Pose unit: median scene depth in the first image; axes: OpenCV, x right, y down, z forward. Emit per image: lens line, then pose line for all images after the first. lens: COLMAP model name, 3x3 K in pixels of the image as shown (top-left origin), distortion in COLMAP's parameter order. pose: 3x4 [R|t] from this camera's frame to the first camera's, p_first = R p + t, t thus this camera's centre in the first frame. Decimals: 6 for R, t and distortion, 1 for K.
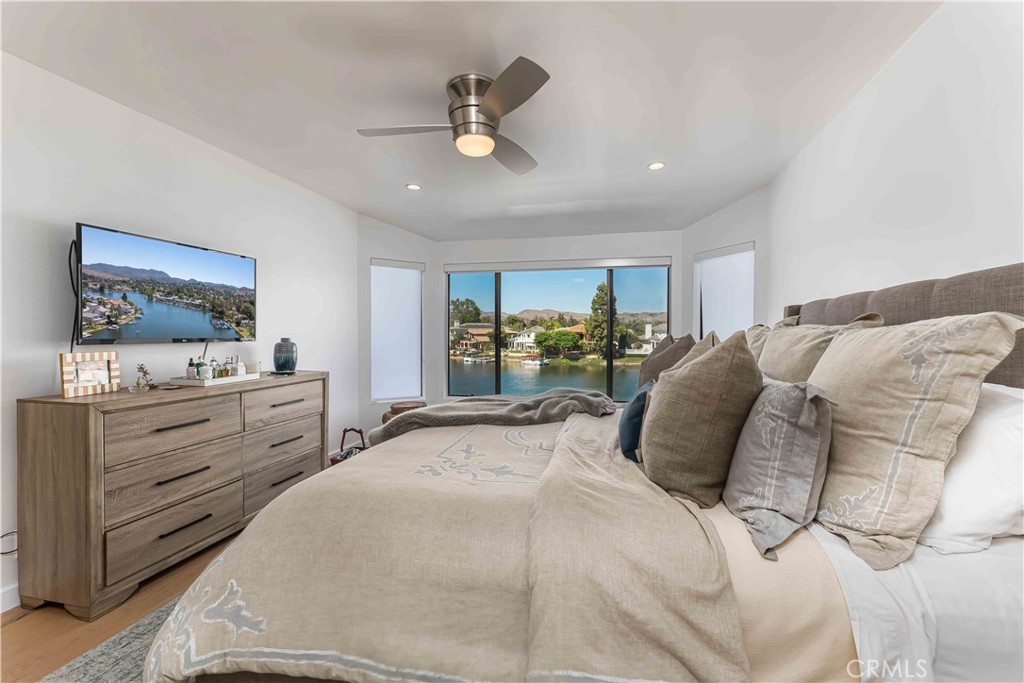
lens RADIAL K [[426.7, 0, 534.3], [0, 426.7, 341.0], [0, 0, 1]] dist [0.007607, -0.000397]
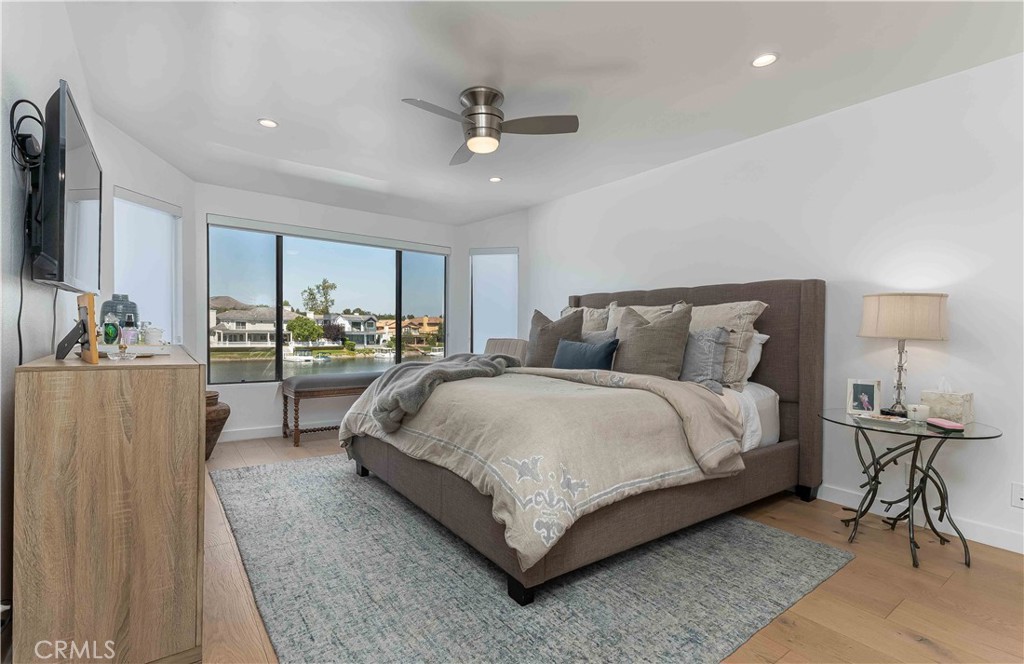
lens RADIAL K [[464.9, 0, 520.5], [0, 464.9, 330.6], [0, 0, 1]] dist [0.005904, 0.000051]
pose [[0.647060, 0.008489, 0.762392, -1.251396], [-0.005116, 0.999964, -0.006792, 0.086881], [-0.762422, 0.000495, 0.647080, 0.077093]]
